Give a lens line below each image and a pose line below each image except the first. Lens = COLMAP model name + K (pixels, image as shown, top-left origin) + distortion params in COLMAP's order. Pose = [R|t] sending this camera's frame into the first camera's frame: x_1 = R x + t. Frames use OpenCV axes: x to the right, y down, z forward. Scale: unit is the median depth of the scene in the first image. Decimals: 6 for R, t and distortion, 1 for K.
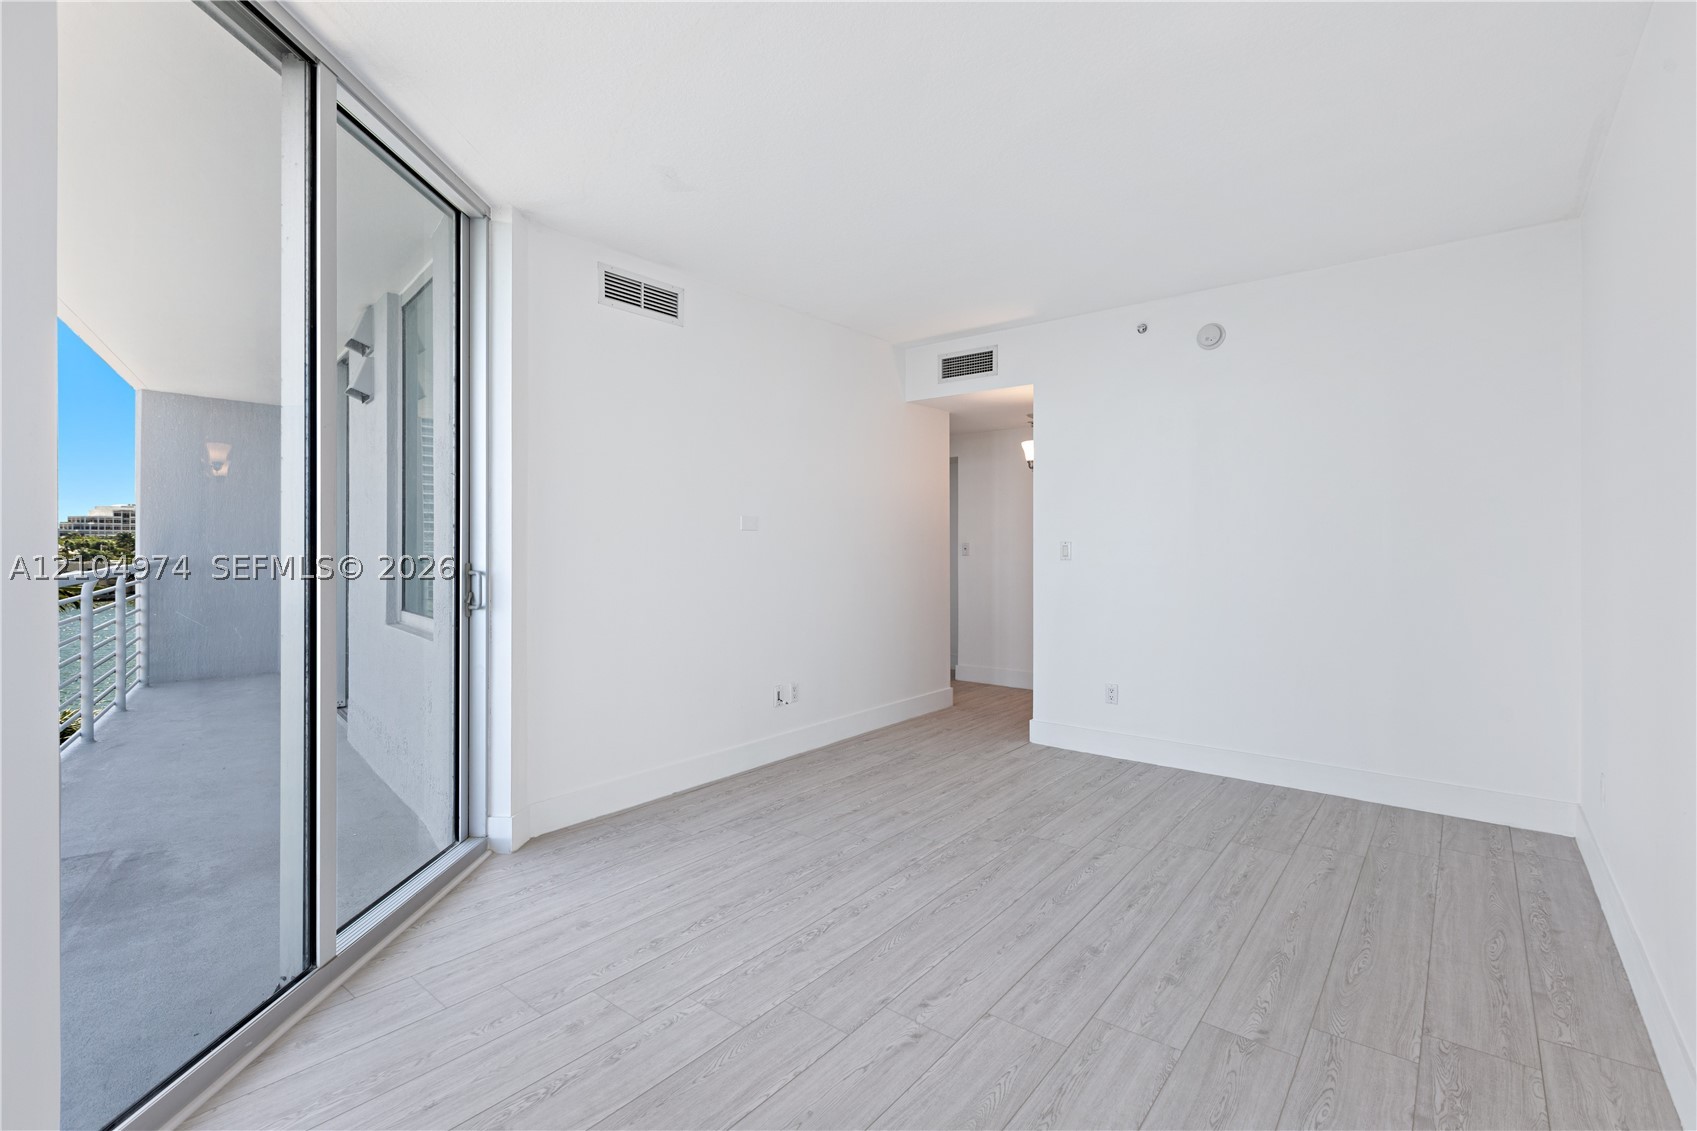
lens RADIAL K [[767.6, 0, 821.4], [0, 767.6, 557.1], [0, 0, 1]] dist [0.004262, -0.002101]
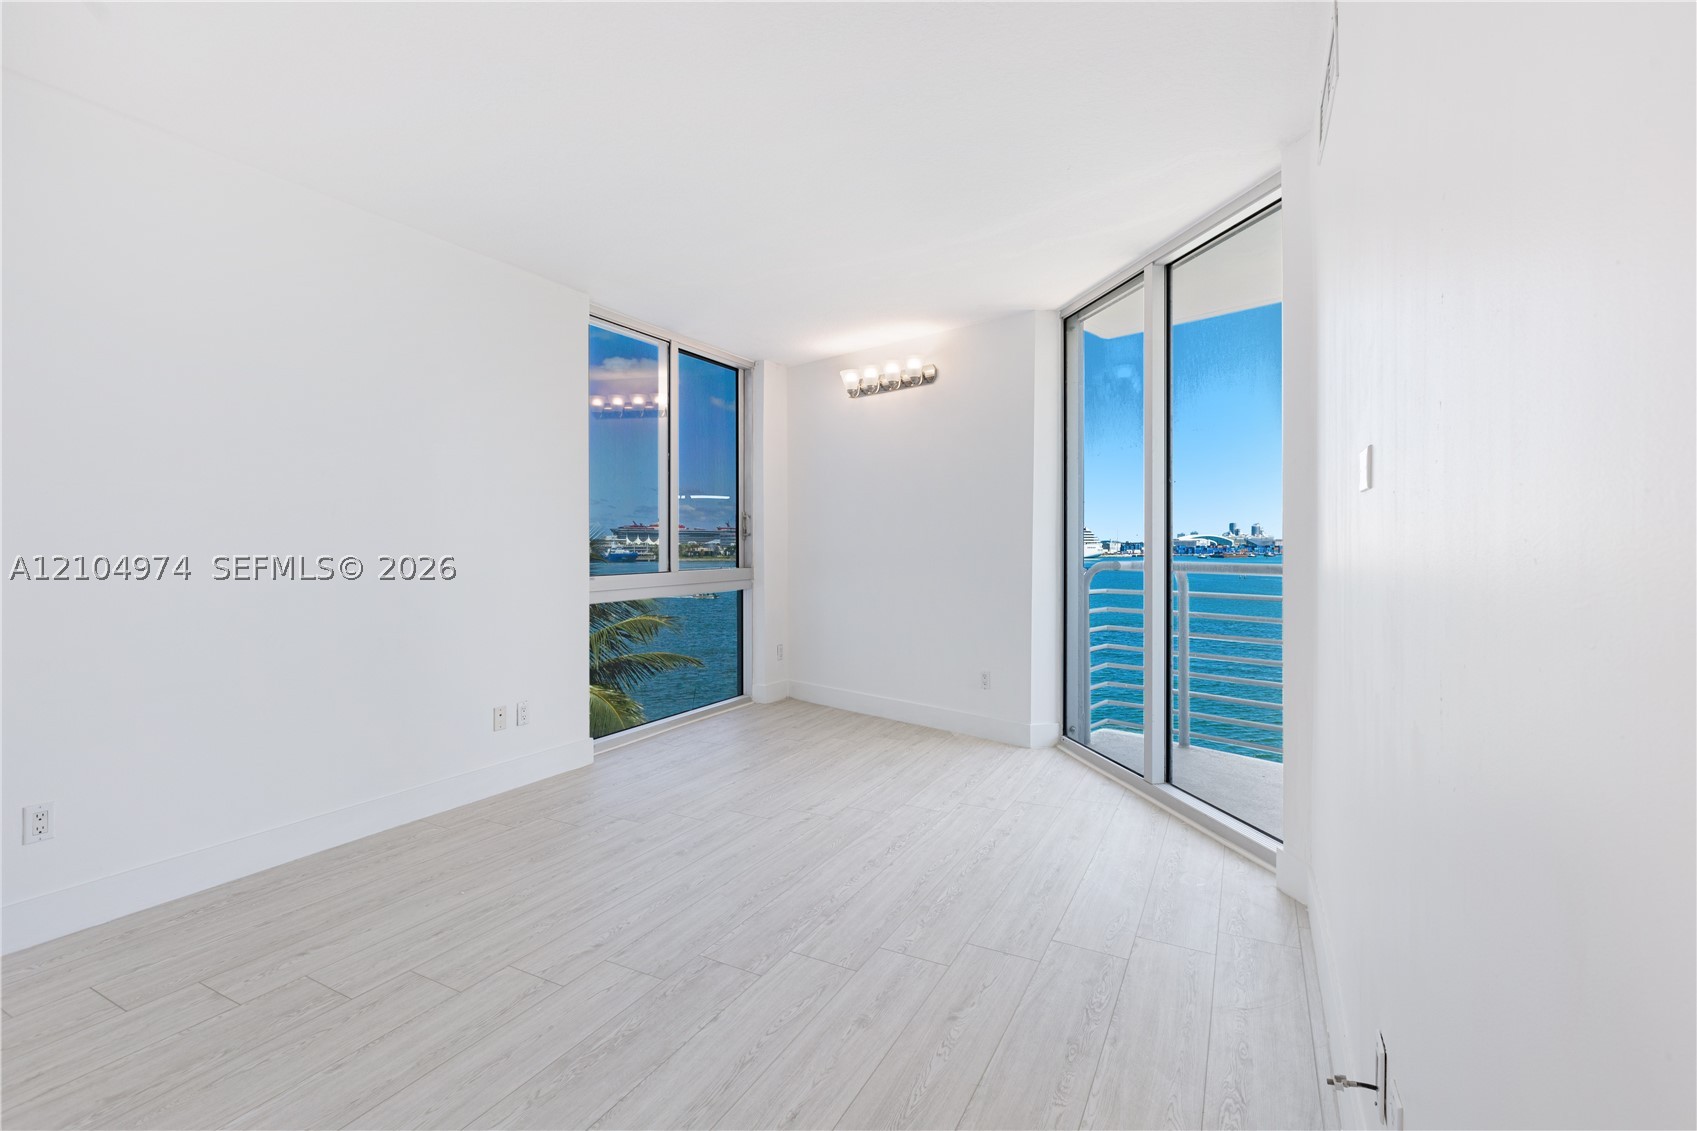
lens RADIAL K [[767.6, 0, 828.7], [0, 767.6, 539.1], [0, 0, 1]] dist [0.004262, -0.002101]
pose [[-0.980303, -0.001880, -0.197489, 0.298634], [-0.003145, 0.999977, 0.006090, -0.020074], [0.197473, 0.006591, -0.980286, 1.887645]]
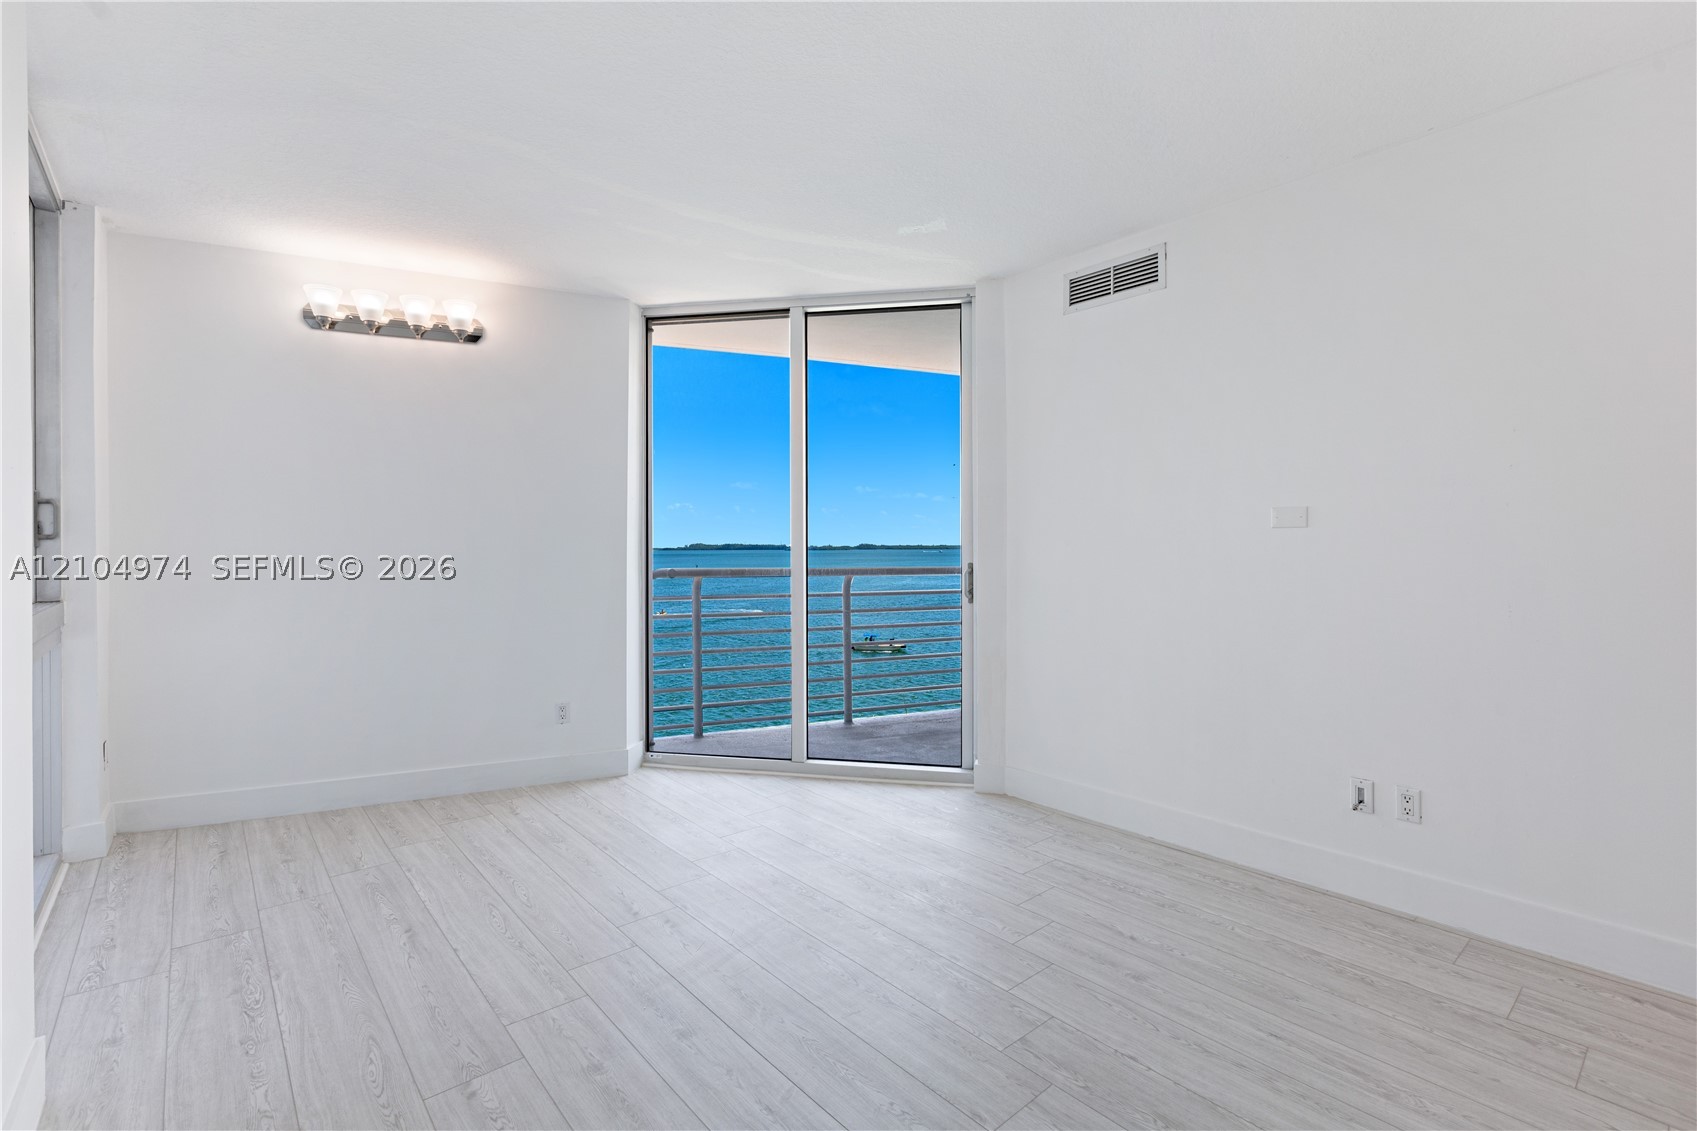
lens RADIAL K [[767.6, 0, 844.0], [0, 767.6, 541.4], [0, 0, 1]] dist [0.004262, -0.002101]
pose [[-0.166503, -0.008070, -0.986008, 0.943178], [-0.010735, 0.999922, -0.006371, -0.017032], [0.985983, 0.009524, -0.166576, 1.065980]]
